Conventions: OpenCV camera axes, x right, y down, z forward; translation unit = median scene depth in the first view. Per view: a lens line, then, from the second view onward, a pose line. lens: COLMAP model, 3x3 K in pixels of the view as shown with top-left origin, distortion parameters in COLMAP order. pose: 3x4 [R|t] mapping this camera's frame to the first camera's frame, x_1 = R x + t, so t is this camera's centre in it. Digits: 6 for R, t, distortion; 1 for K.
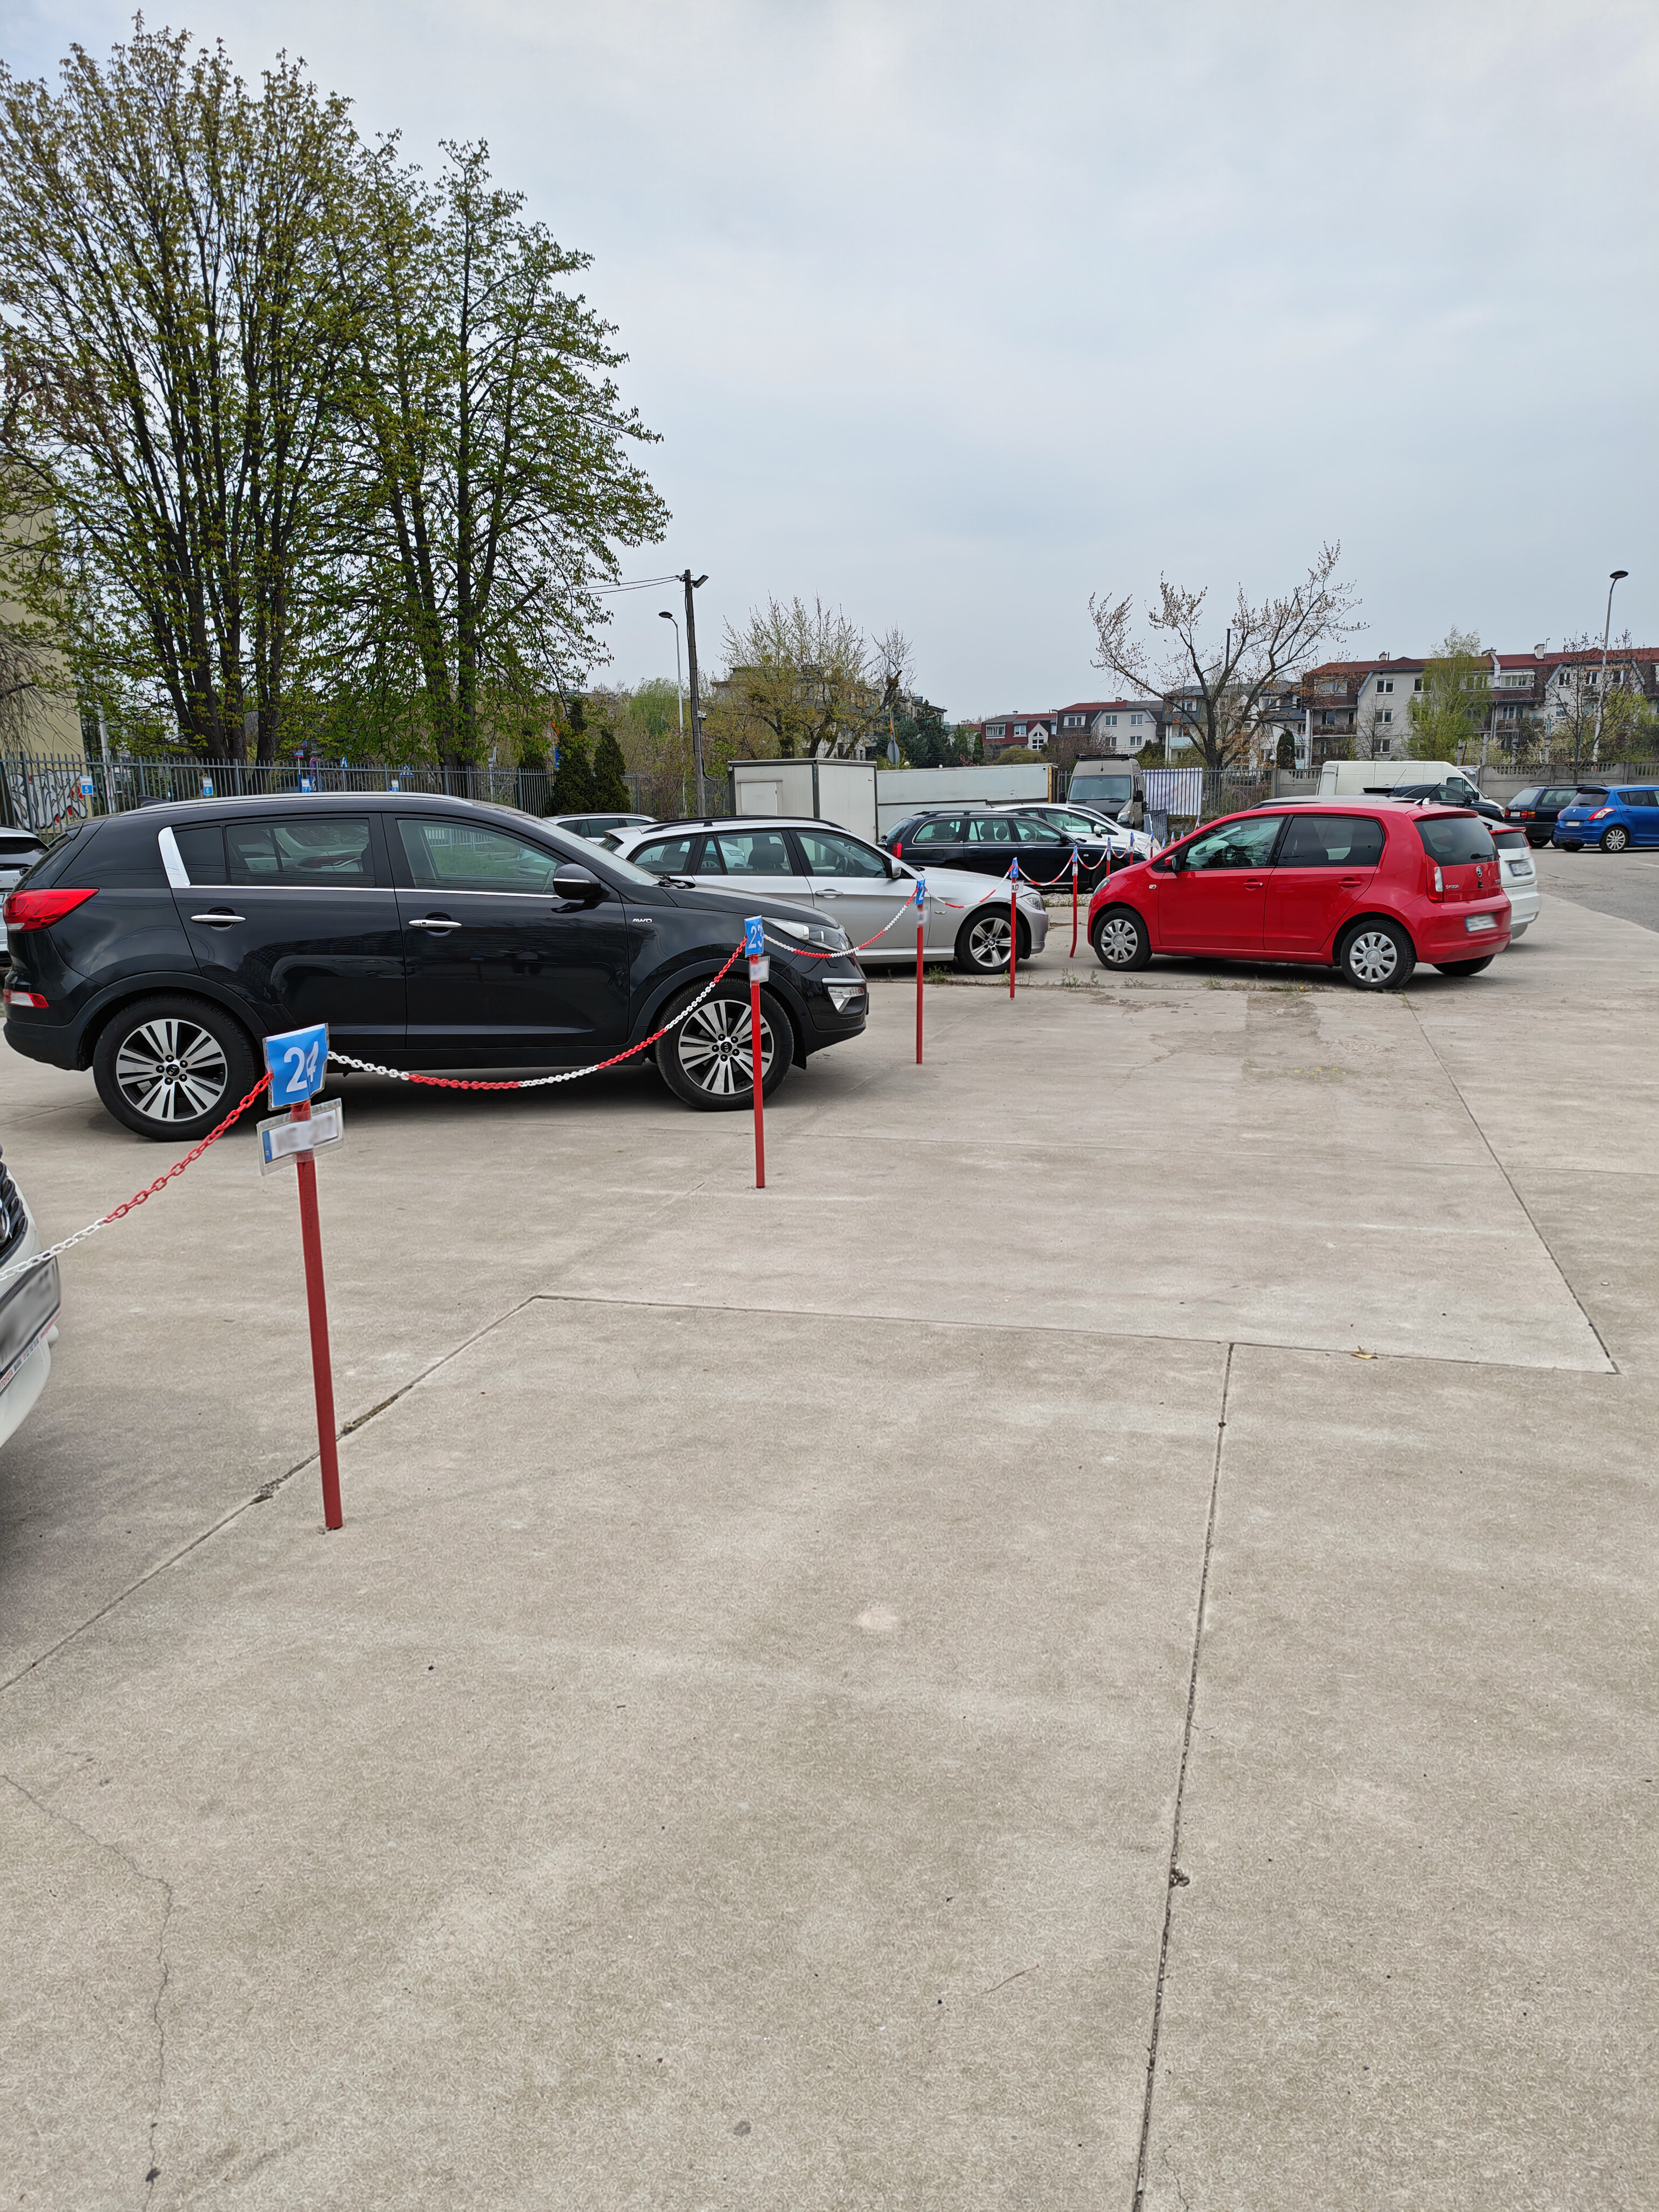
lens RADIAL K [[1489.9, 0, 823.8], [0, 1489.9, 1104.6], [0, 0, 1]] dist [0.028157, -0.014442]
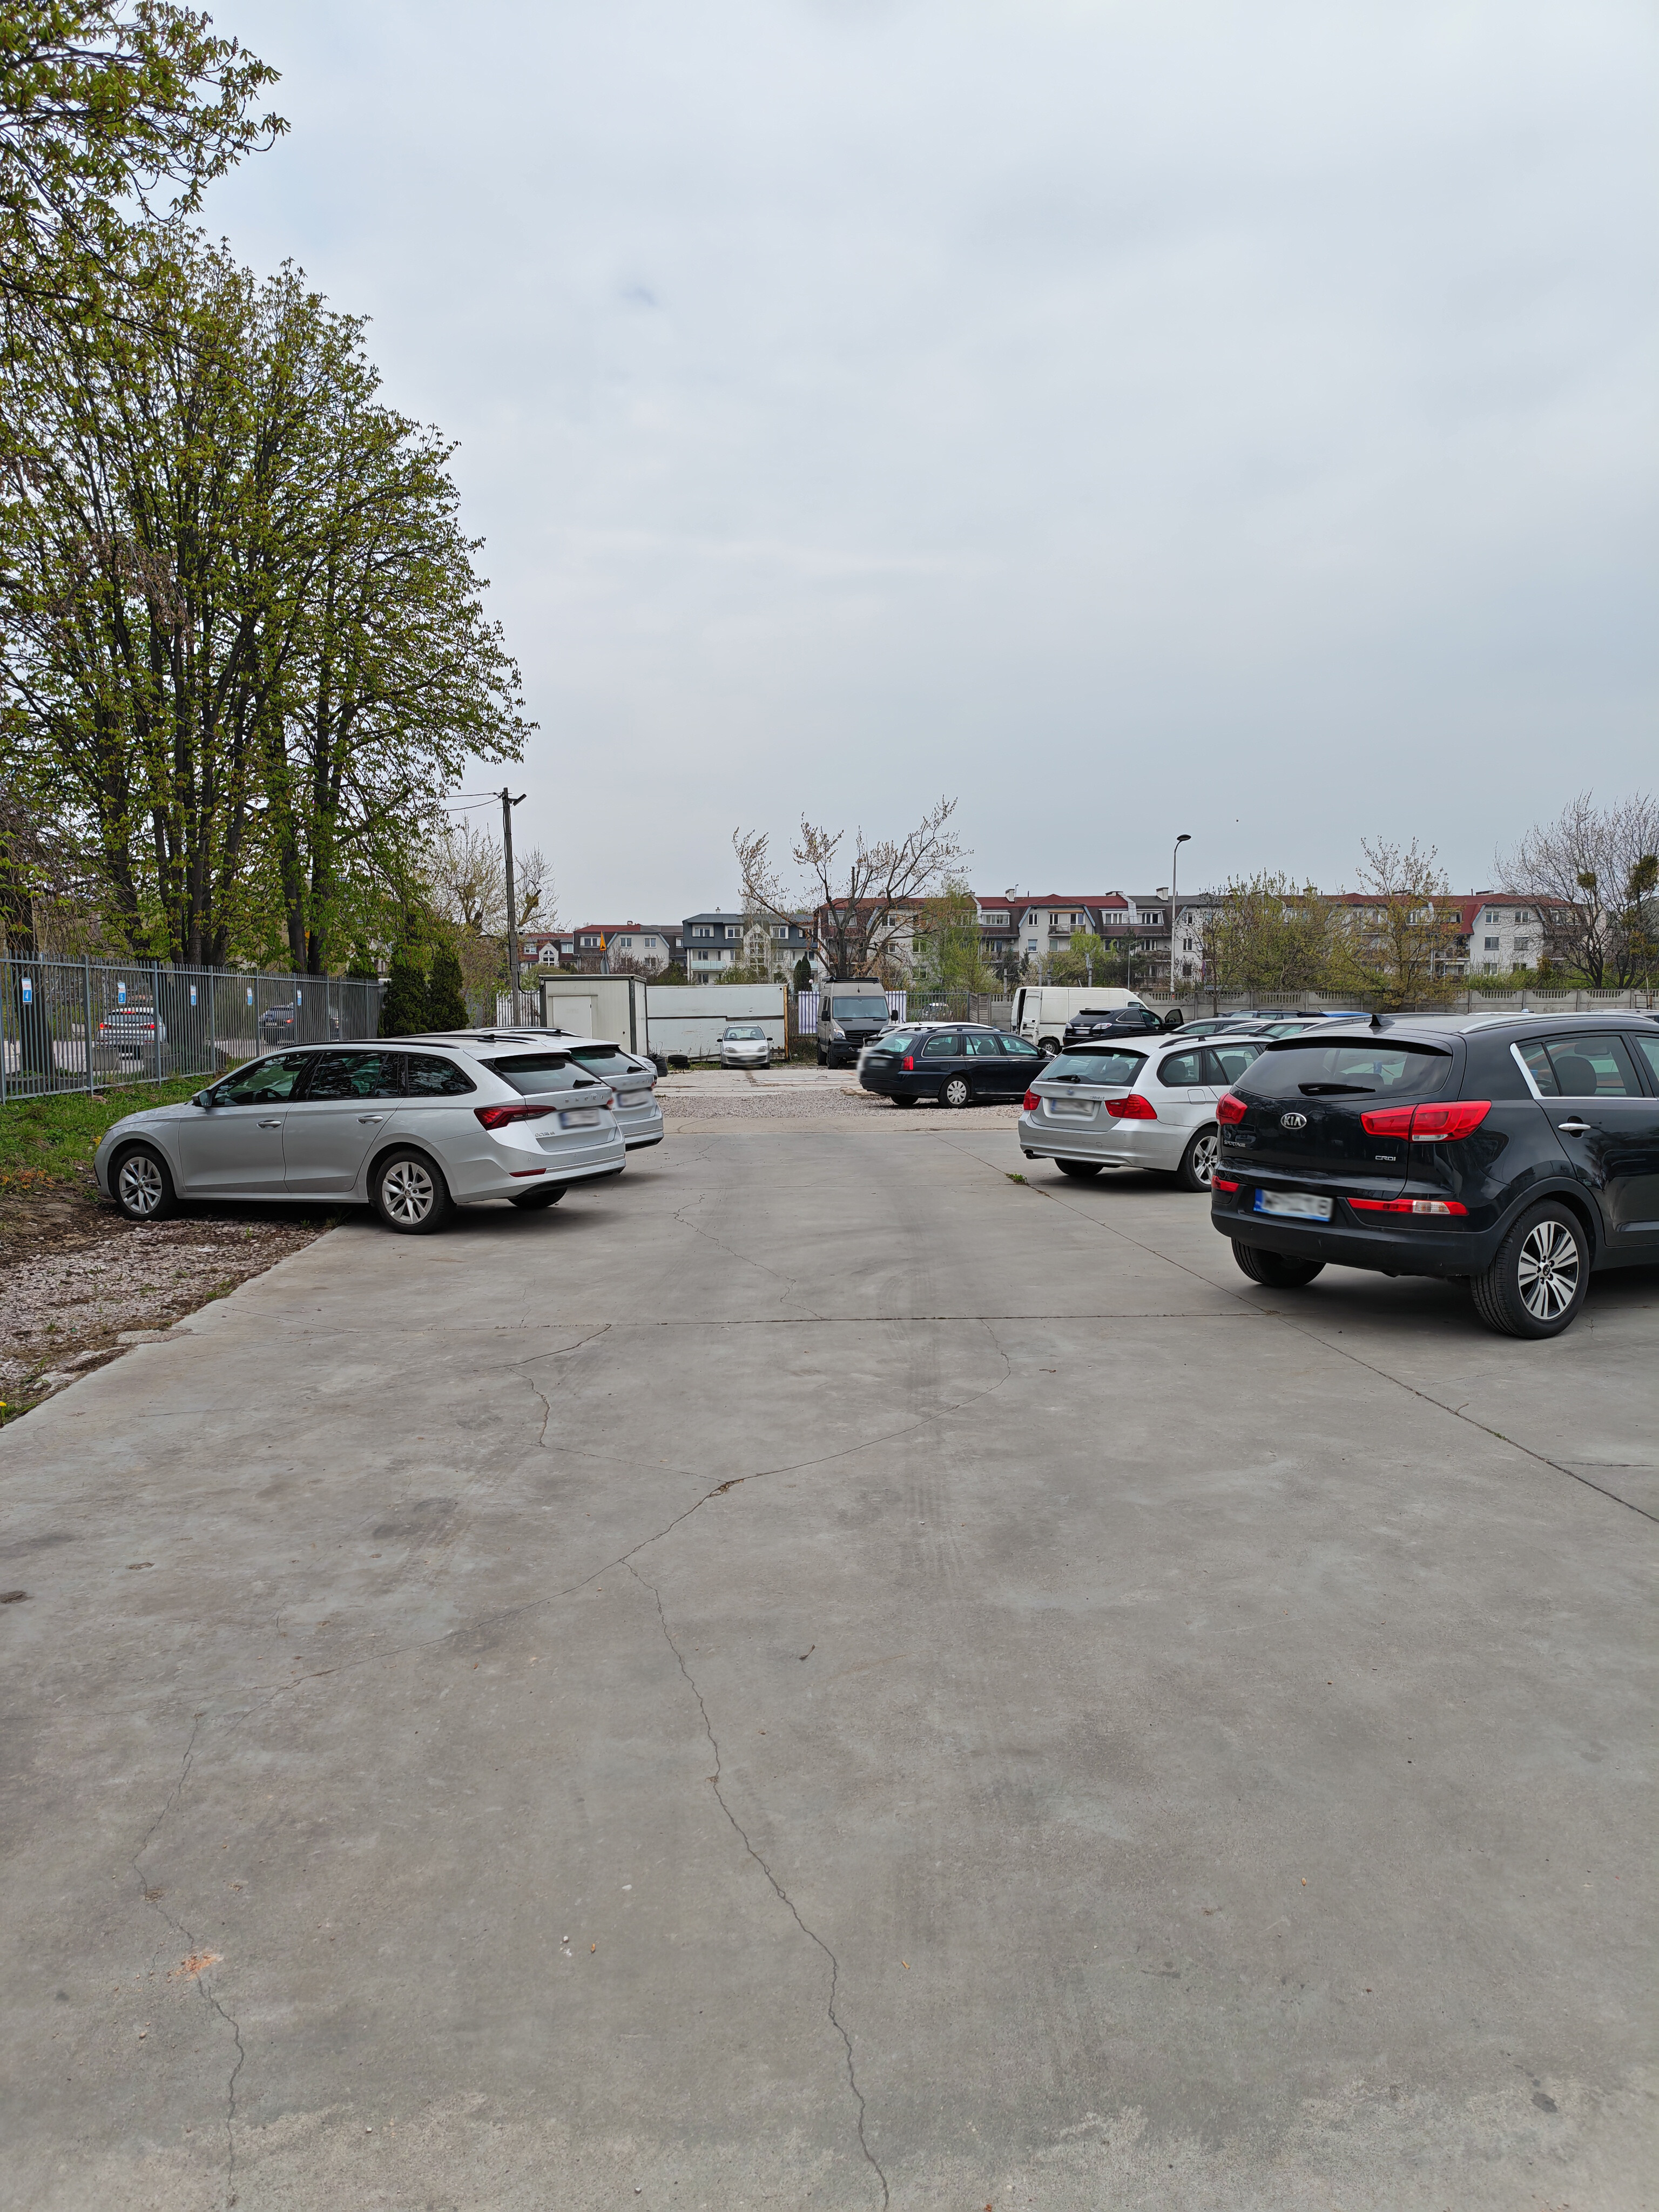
lens RADIAL K [[1489.9, 0, 824.4], [0, 1489.9, 1113.9], [0, 0, 1]] dist [0.028157, -0.014442]
pose [[0.936847, -0.013428, 0.349481, -0.140905], [0.060686, 0.990346, -0.124628, -0.003435], [-0.344434, 0.137966, 0.928618, 0.019363]]
